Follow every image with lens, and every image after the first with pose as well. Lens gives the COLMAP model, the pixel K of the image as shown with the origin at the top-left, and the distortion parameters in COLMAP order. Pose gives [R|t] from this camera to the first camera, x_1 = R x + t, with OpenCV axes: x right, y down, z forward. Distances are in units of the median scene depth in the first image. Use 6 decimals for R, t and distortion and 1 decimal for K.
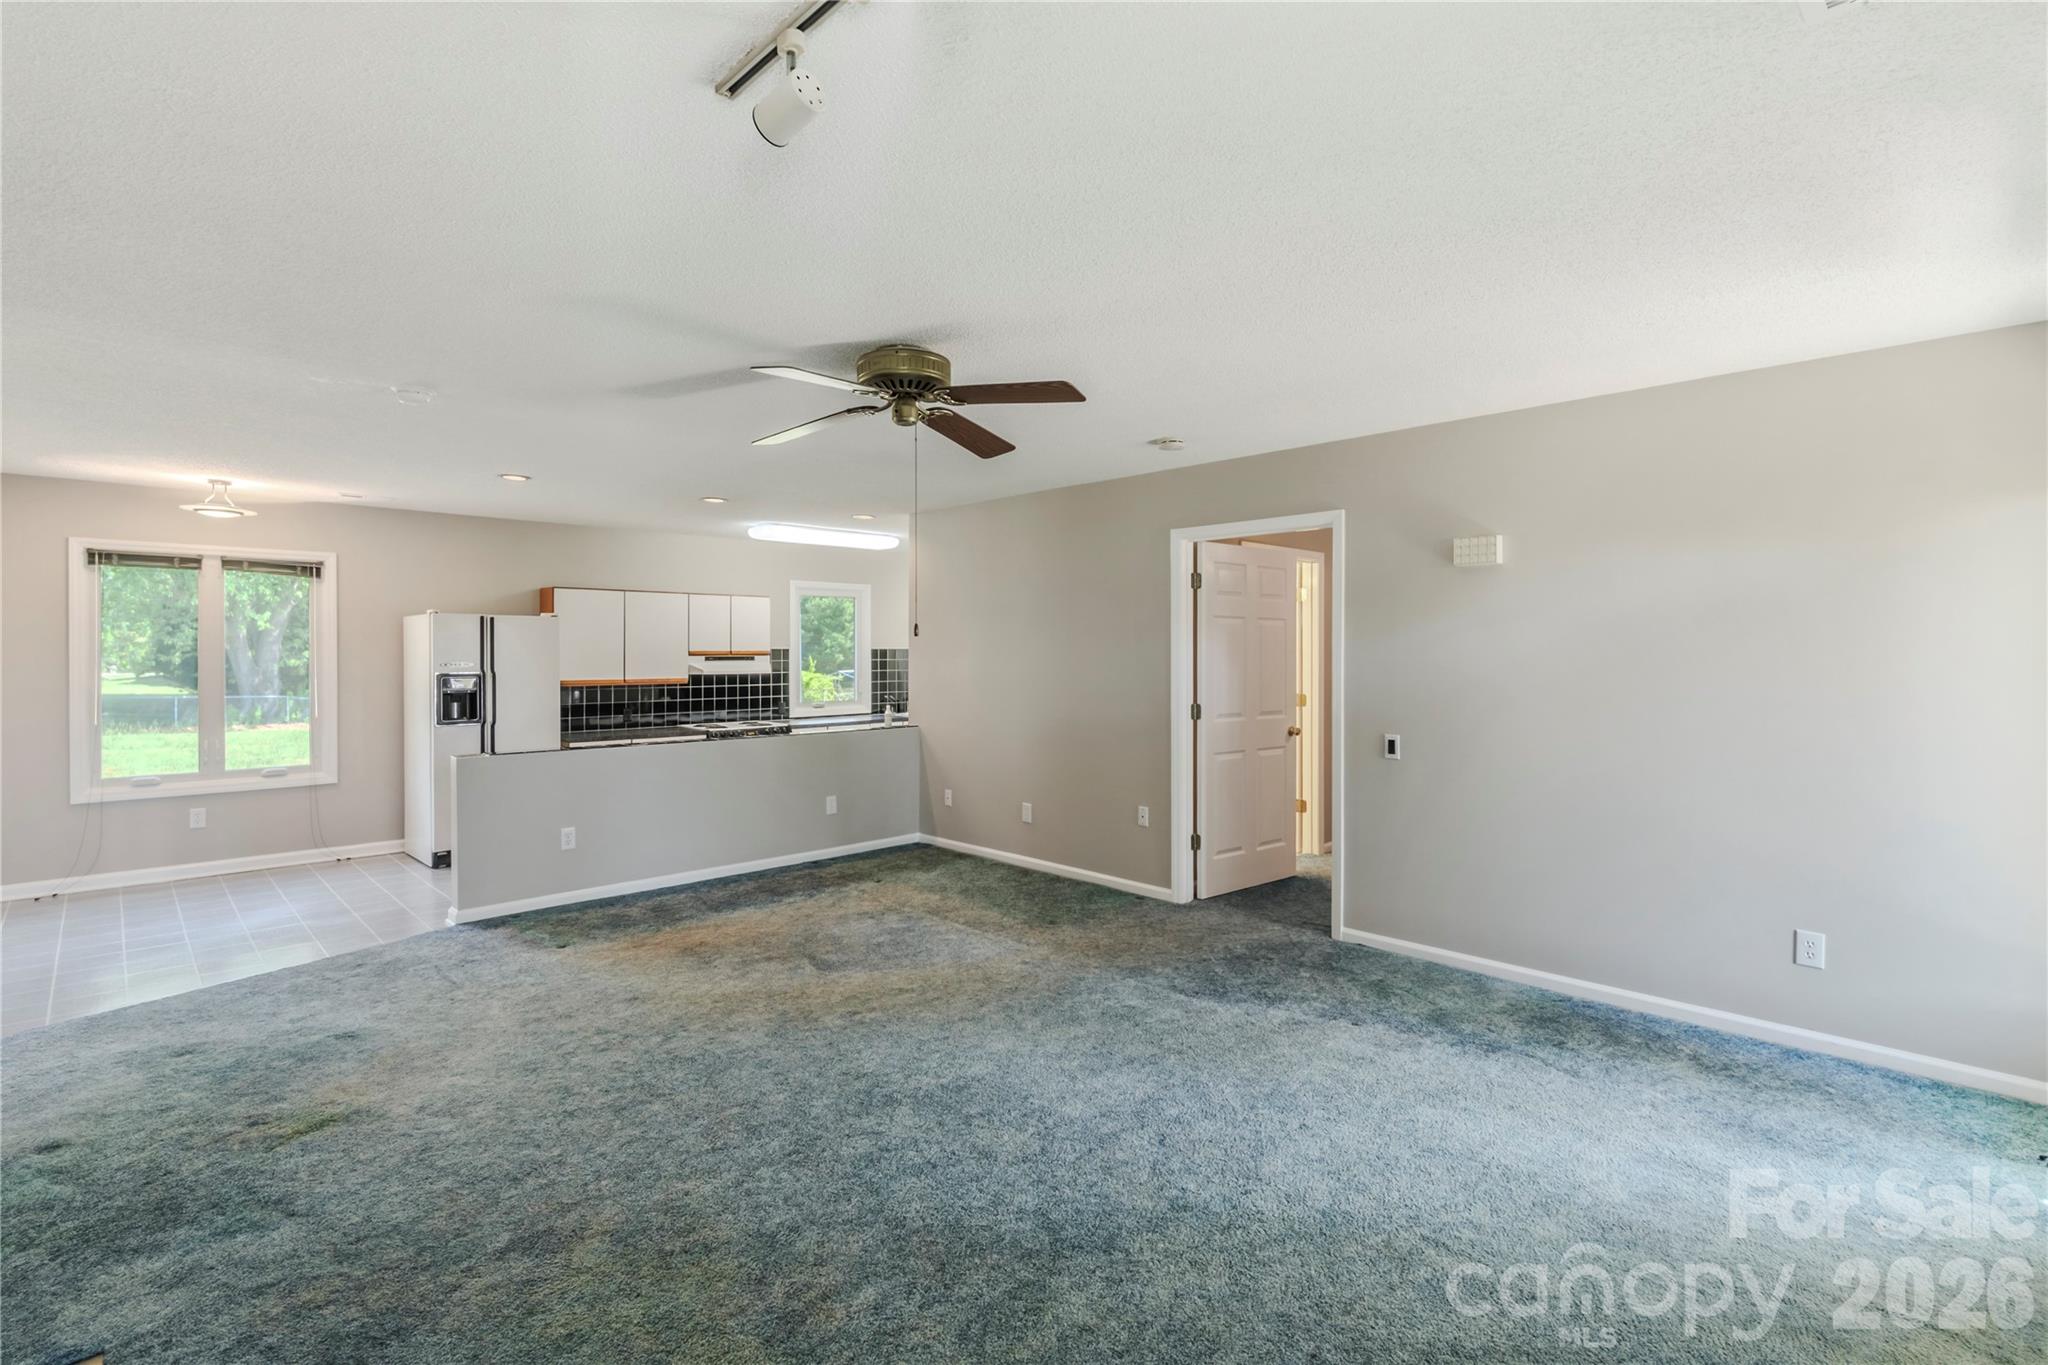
lens RADIAL K [[943.6, 0, 1030.6], [0, 943.6, 669.8], [0, 0, 1]] dist [-0.008614, 0.002497]
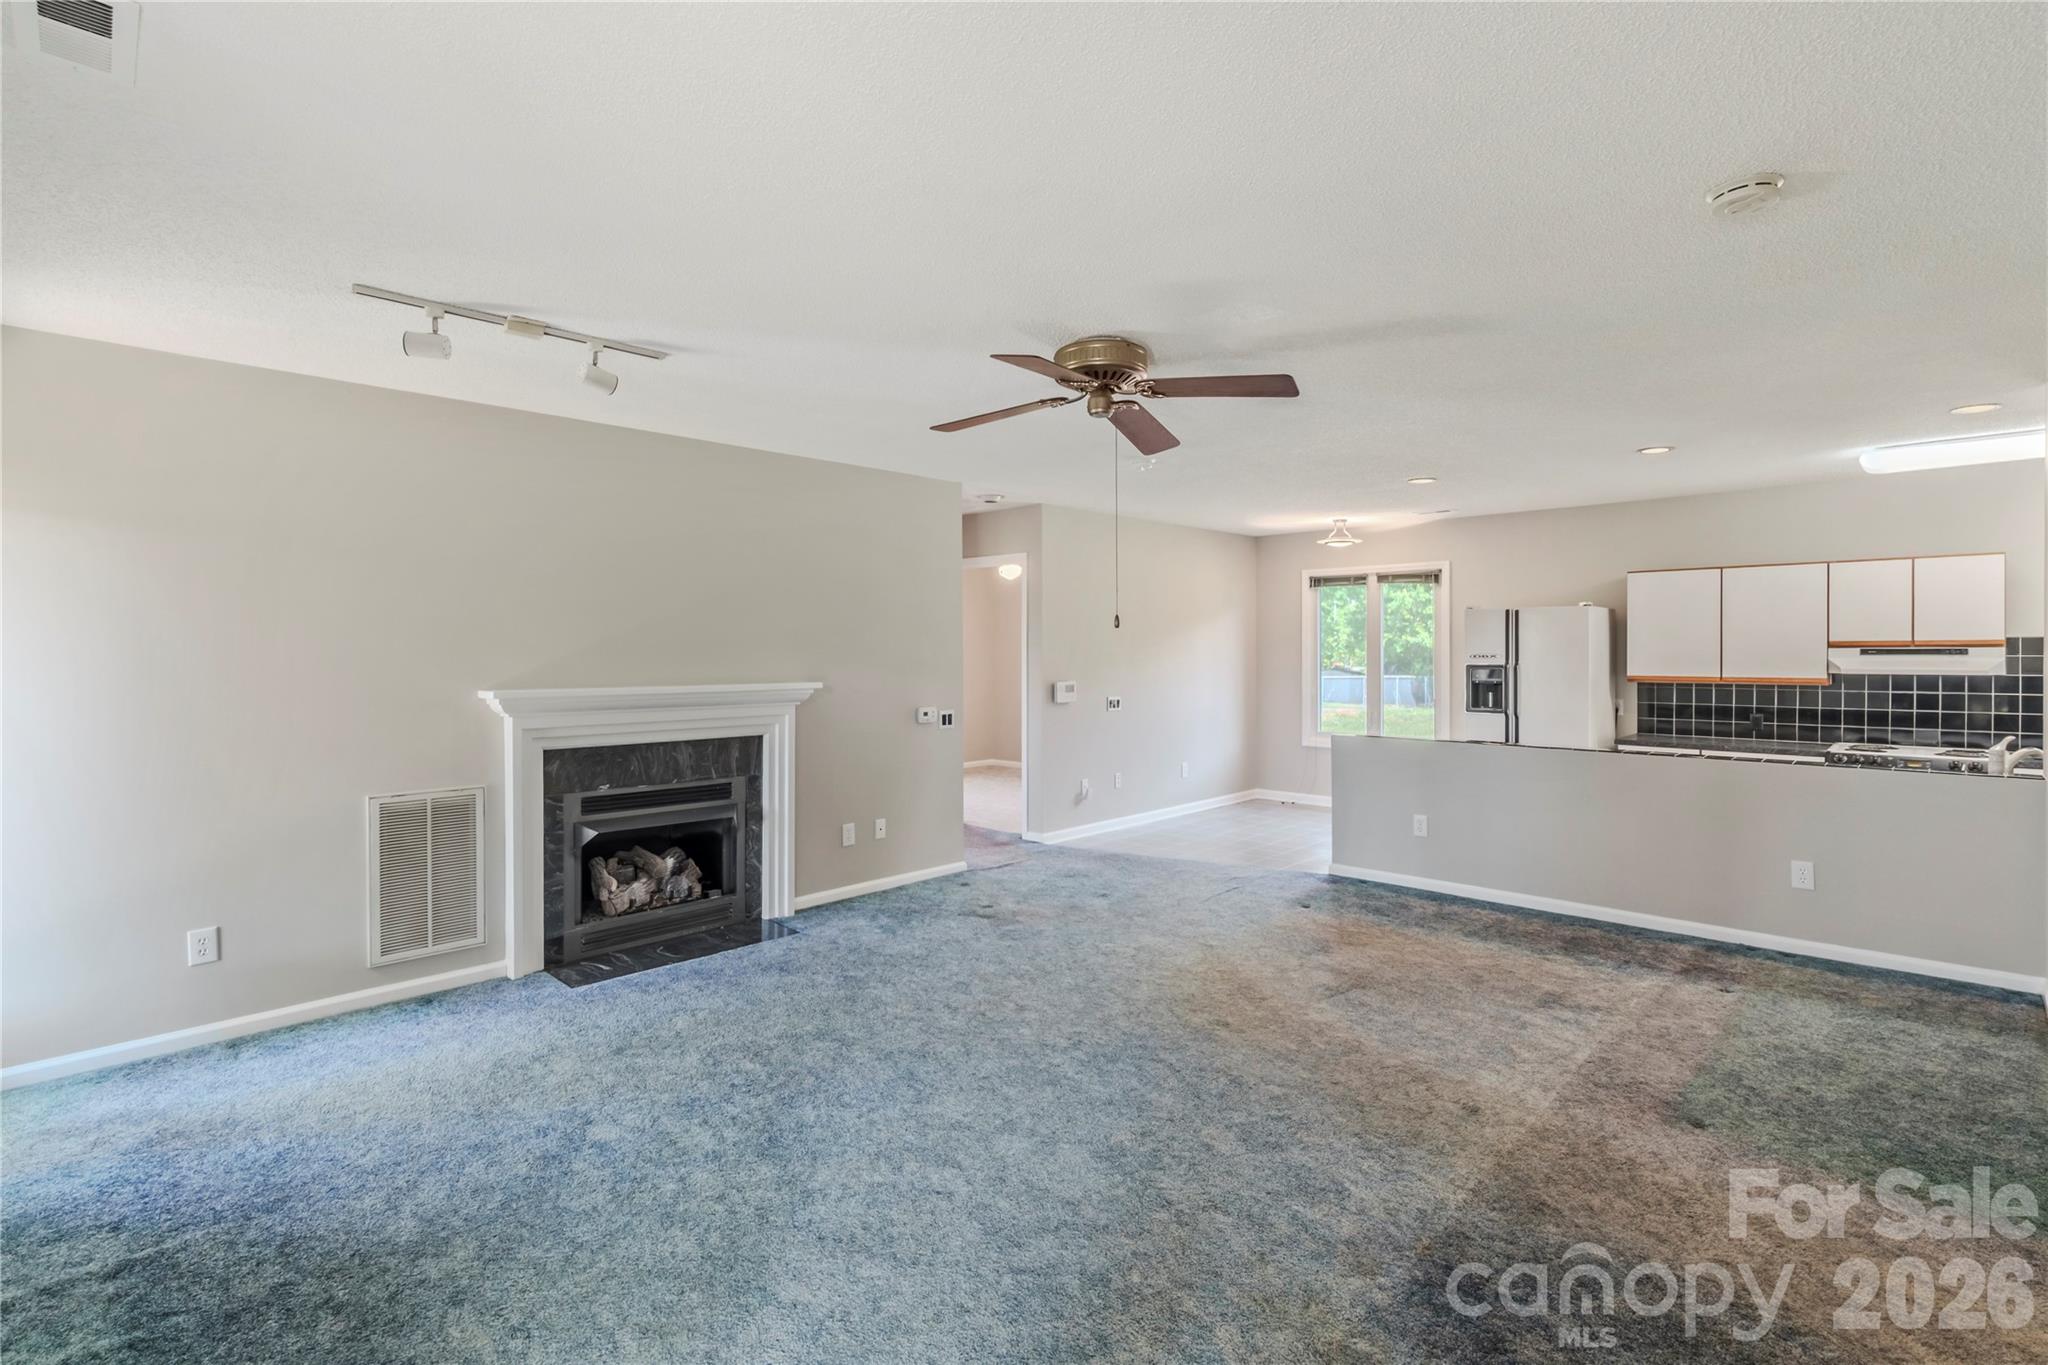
lens RADIAL K [[943.6, 0, 1026.0], [0, 943.6, 669.9], [0, 0, 1]] dist [-0.008614, 0.002497]
pose [[0.023024, 0.022386, -0.999484, 0.467564], [-0.014511, 0.999651, 0.022055, -0.006377], [0.999630, 0.013995, 0.023341, 0.484667]]
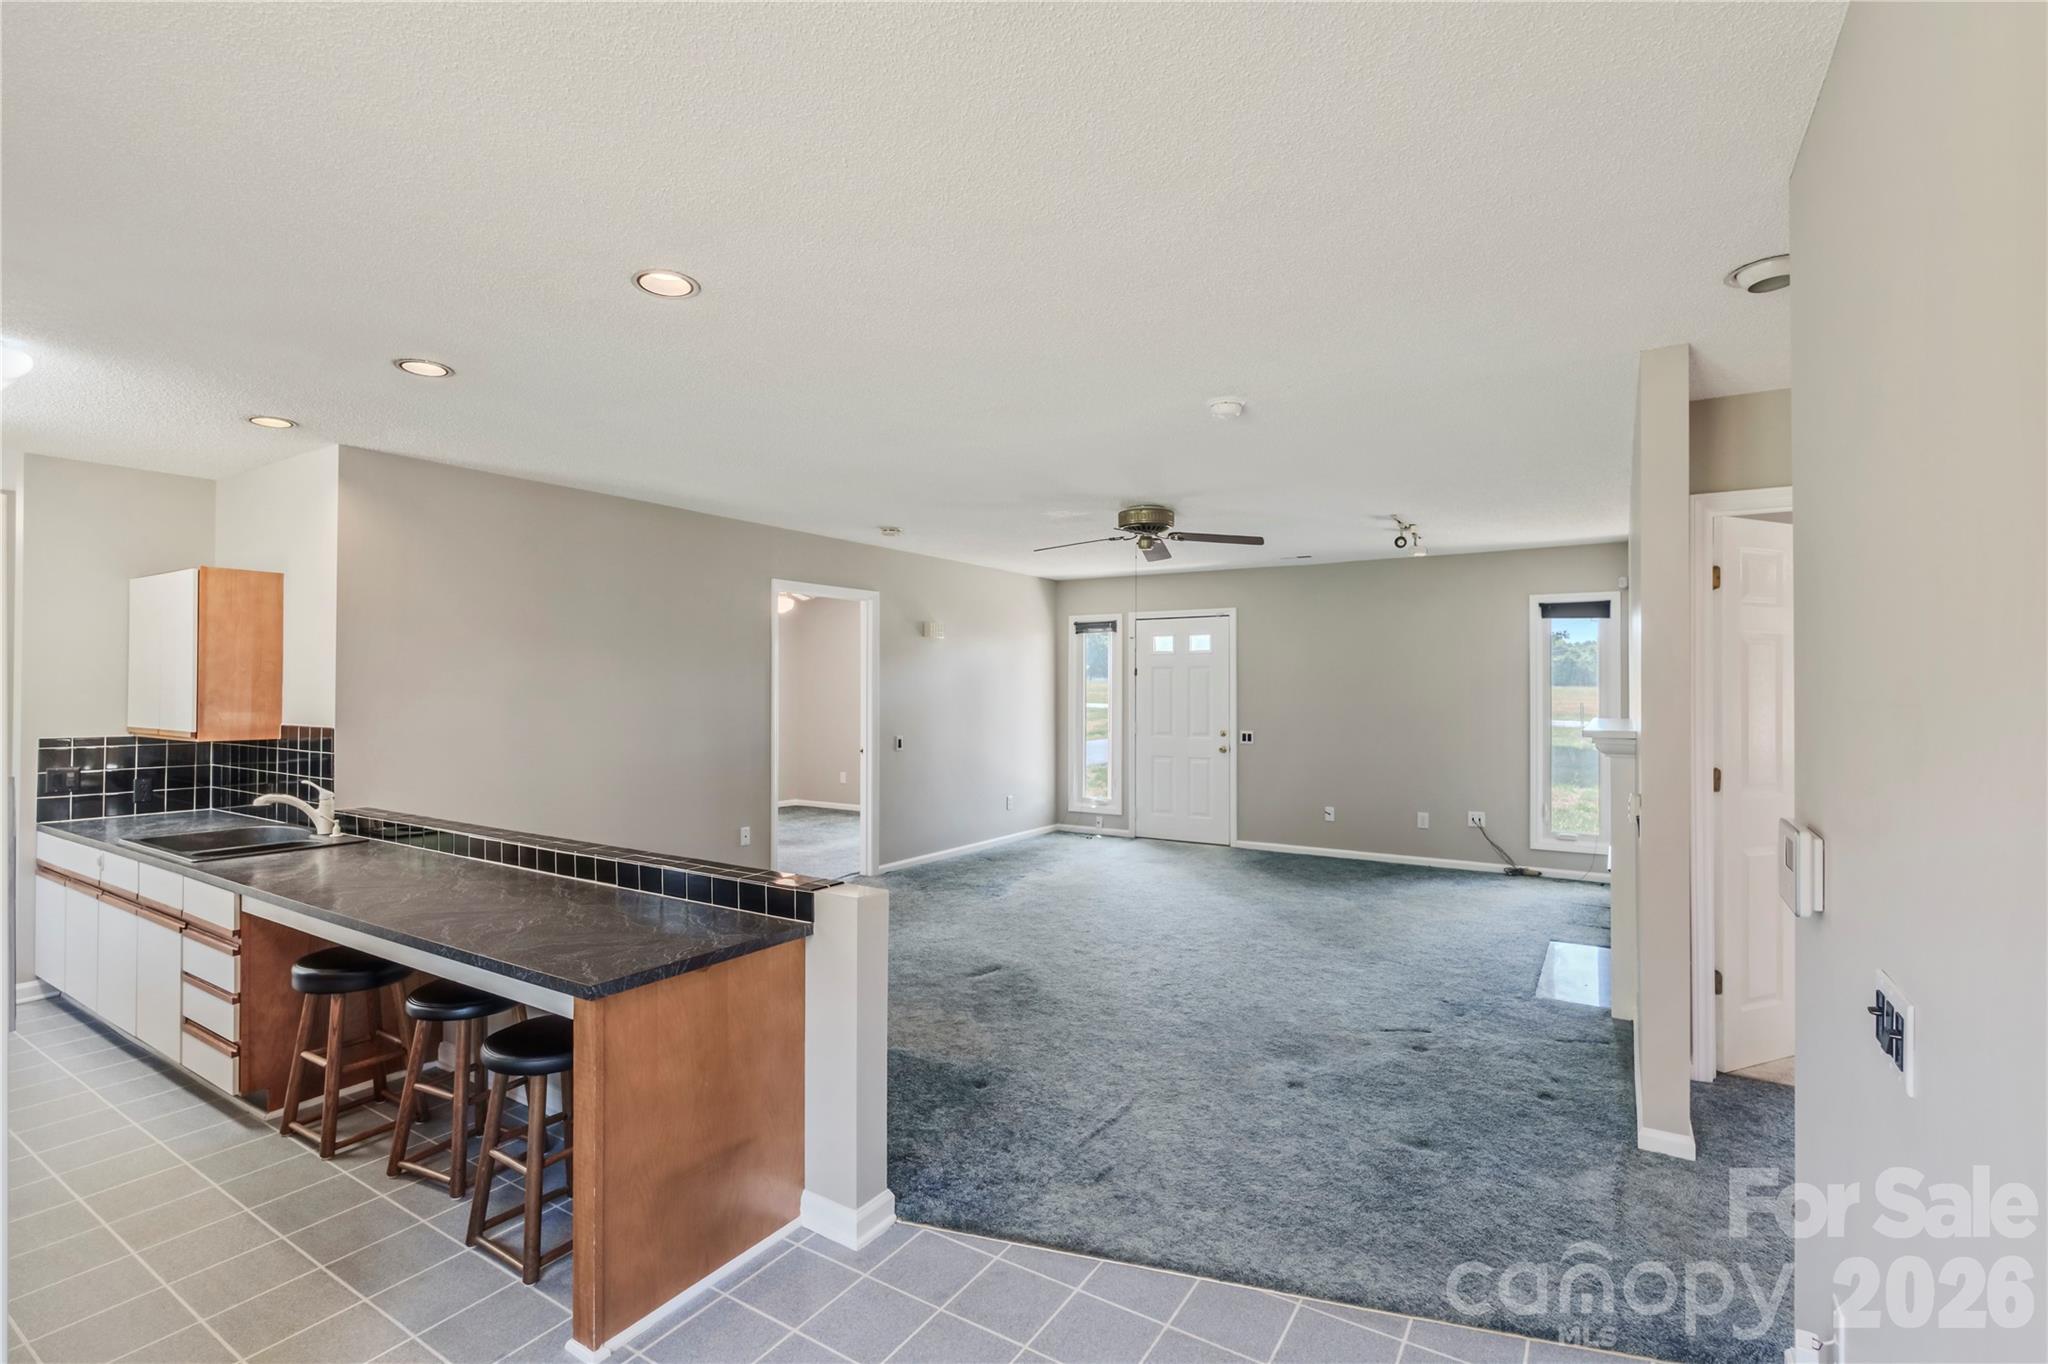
lens RADIAL K [[943.6, 0, 1028.6], [0, 943.6, 680.2], [0, 0, 1]] dist [-0.008614, 0.002497]
pose [[-0.227294, 0.005925, 0.973808, -0.935312], [0.015649, 0.999875, -0.002431, -0.014650], [-0.973700, 0.014686, -0.227359, 0.859828]]
